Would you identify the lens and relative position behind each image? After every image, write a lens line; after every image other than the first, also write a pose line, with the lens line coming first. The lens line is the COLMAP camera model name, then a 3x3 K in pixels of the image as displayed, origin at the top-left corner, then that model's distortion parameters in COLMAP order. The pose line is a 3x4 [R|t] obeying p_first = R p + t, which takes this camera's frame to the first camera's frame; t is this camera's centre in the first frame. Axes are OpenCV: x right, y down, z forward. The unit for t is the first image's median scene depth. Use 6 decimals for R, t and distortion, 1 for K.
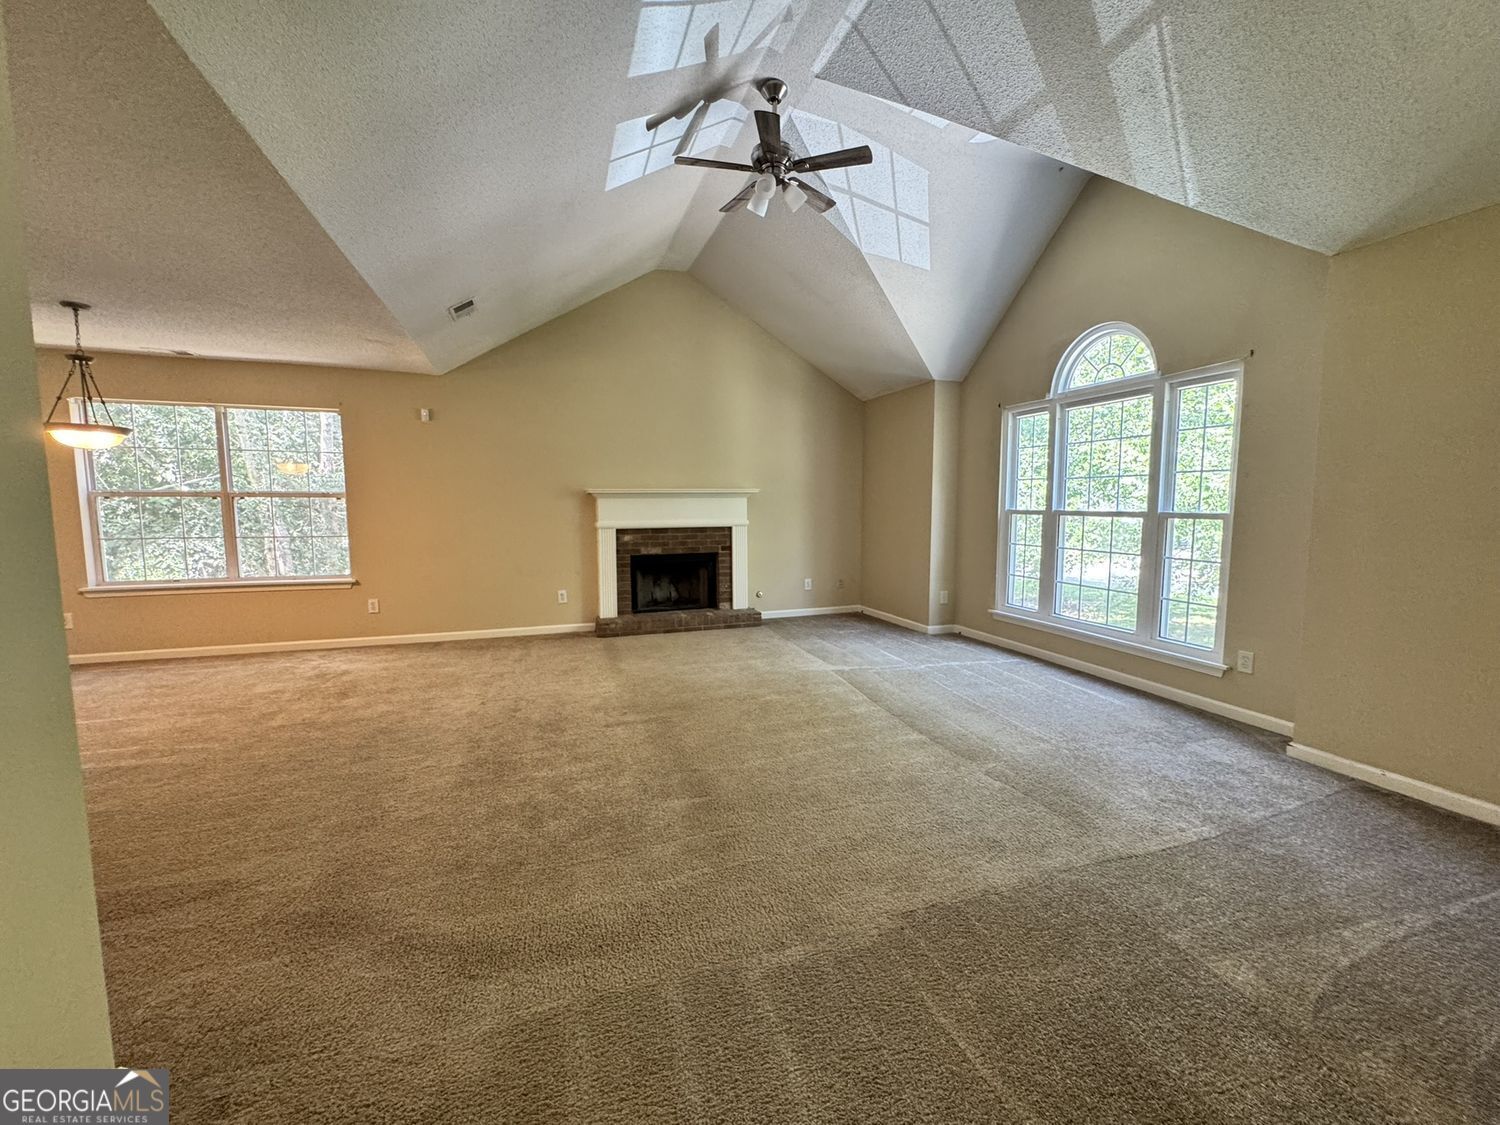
lens RADIAL K [[600.2, 0, 748.0], [0, 600.2, 560.4], [0, 0, 1]] dist [-0.004333, 0.000785]
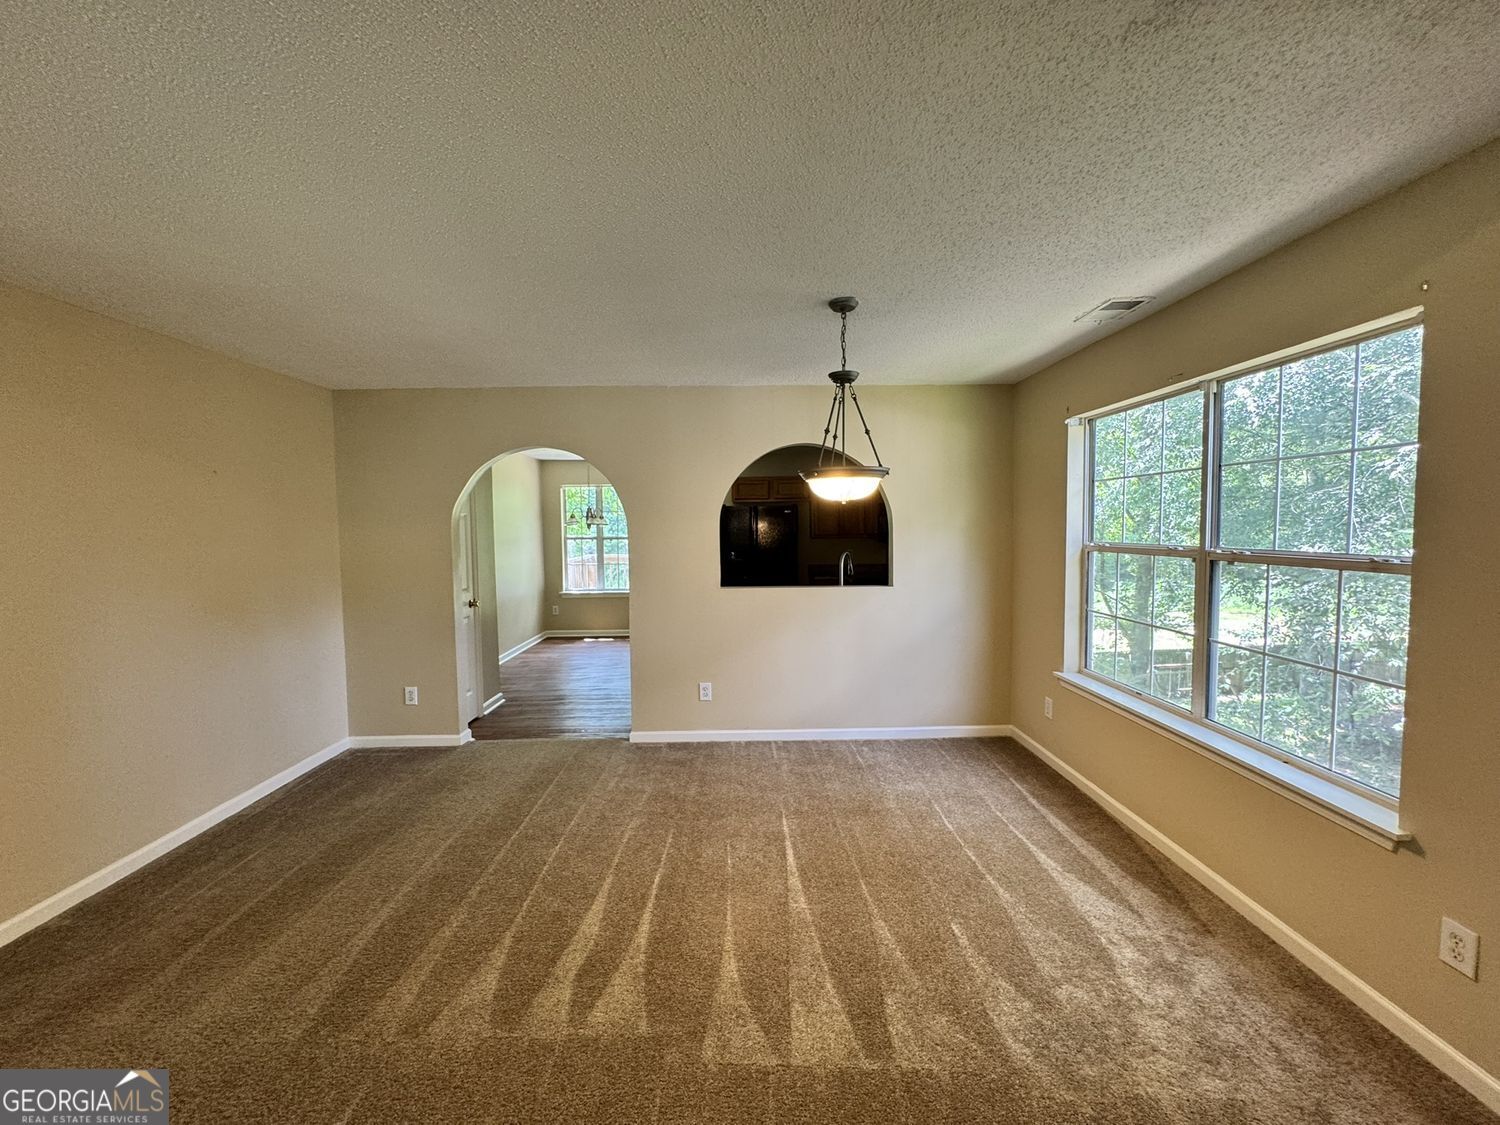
lens RADIAL K [[600.2, 0, 749.9], [0, 600.2, 562.2], [0, 0, 1]] dist [-0.004333, 0.000785]
pose [[-0.312455, 0.060177, -0.948024, -0.286799], [-0.078381, 0.992955, 0.088862, -0.128775], [0.946693, 0.102073, -0.305537, 0.854955]]
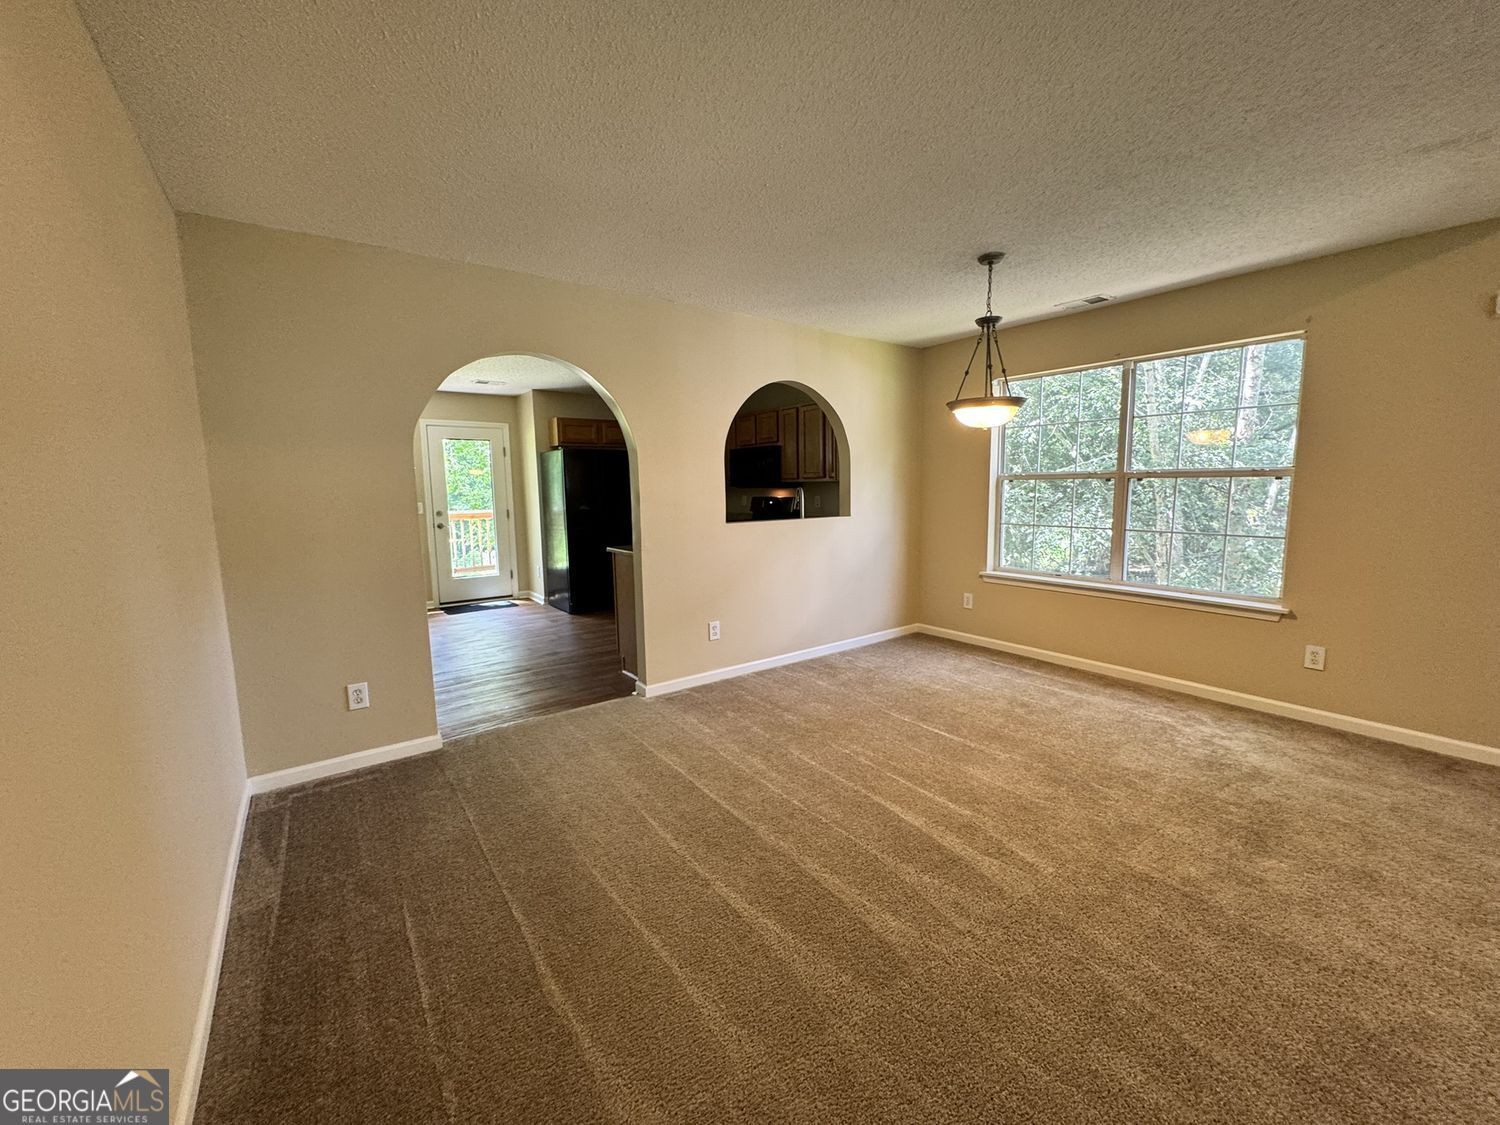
lens RADIAL K [[600.2, 0, 751.4], [0, 600.2, 559.9], [0, 0, 1]] dist [-0.004333, 0.000785]
pose [[0.295828, 0.114720, -0.948328, -0.273672], [-0.074693, 0.992501, 0.096763, -0.042495], [0.952316, 0.042209, 0.302178, 0.323799]]
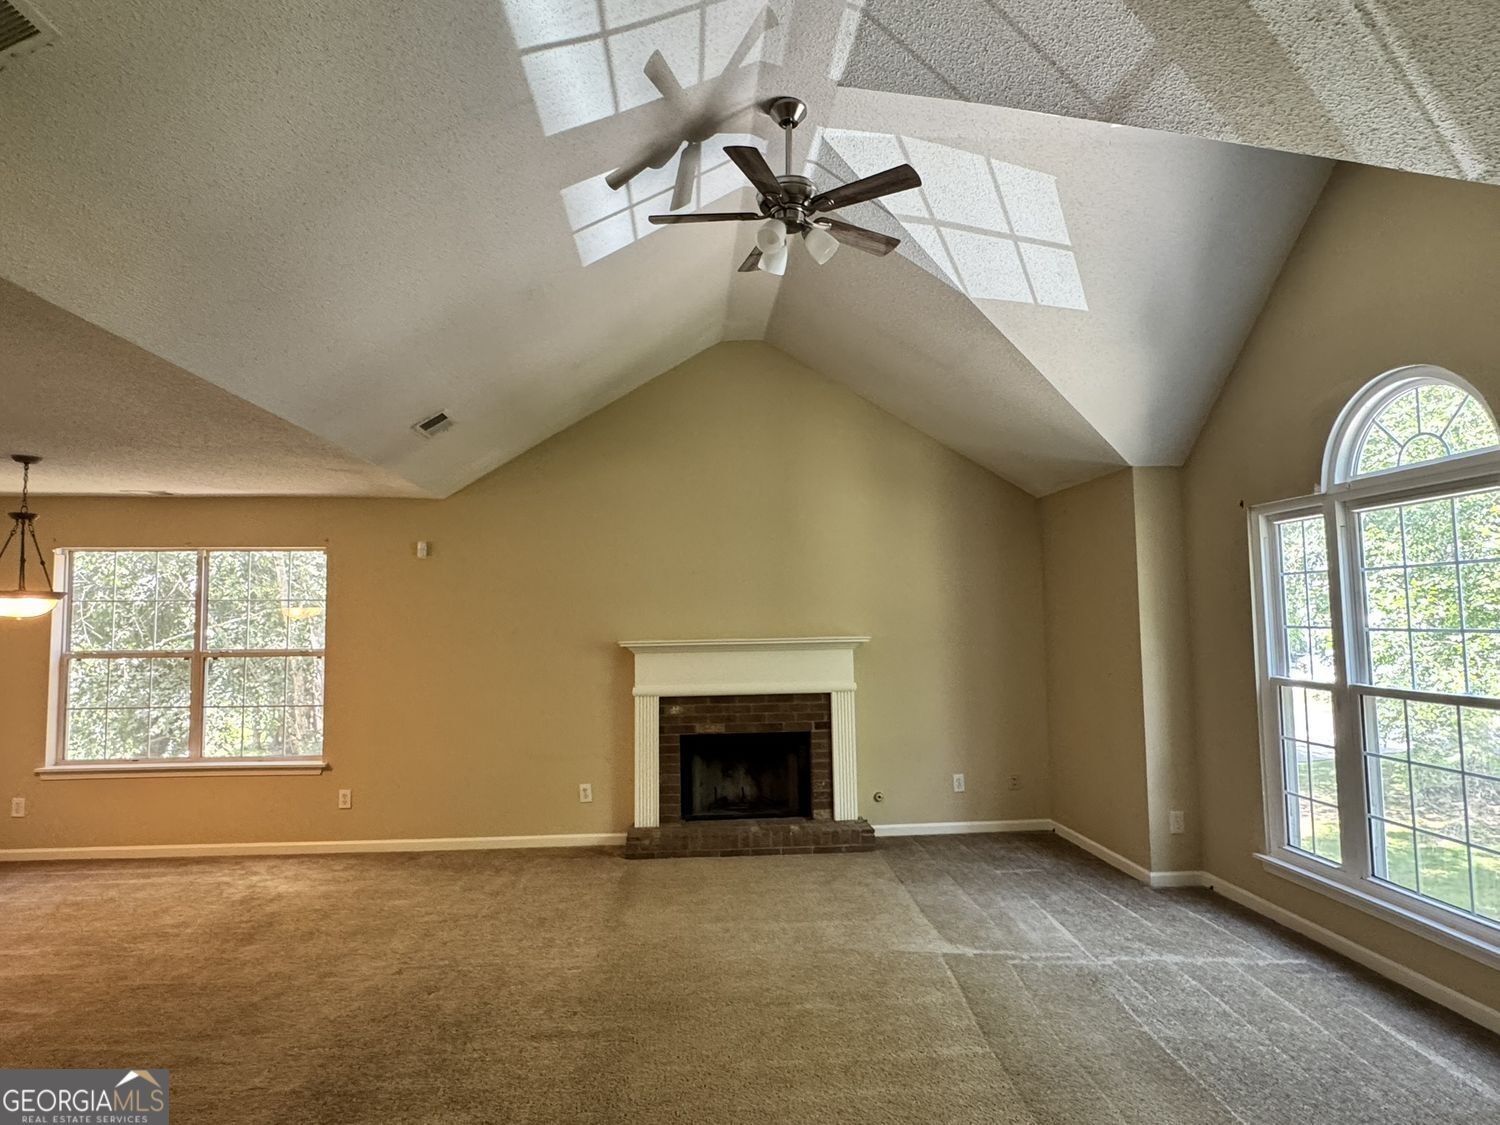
lens RADIAL K [[837.8, 0, 744.5], [0, 837.8, 564.0], [0, 0, 1]] dist [-0.003893, 0.000311]
pose [[0.965221, -0.028442, -0.259884, 0.171800], [-0.013882, 0.987086, -0.159587, -0.064633], [0.261067, 0.157645, 0.952361, 0.085546]]
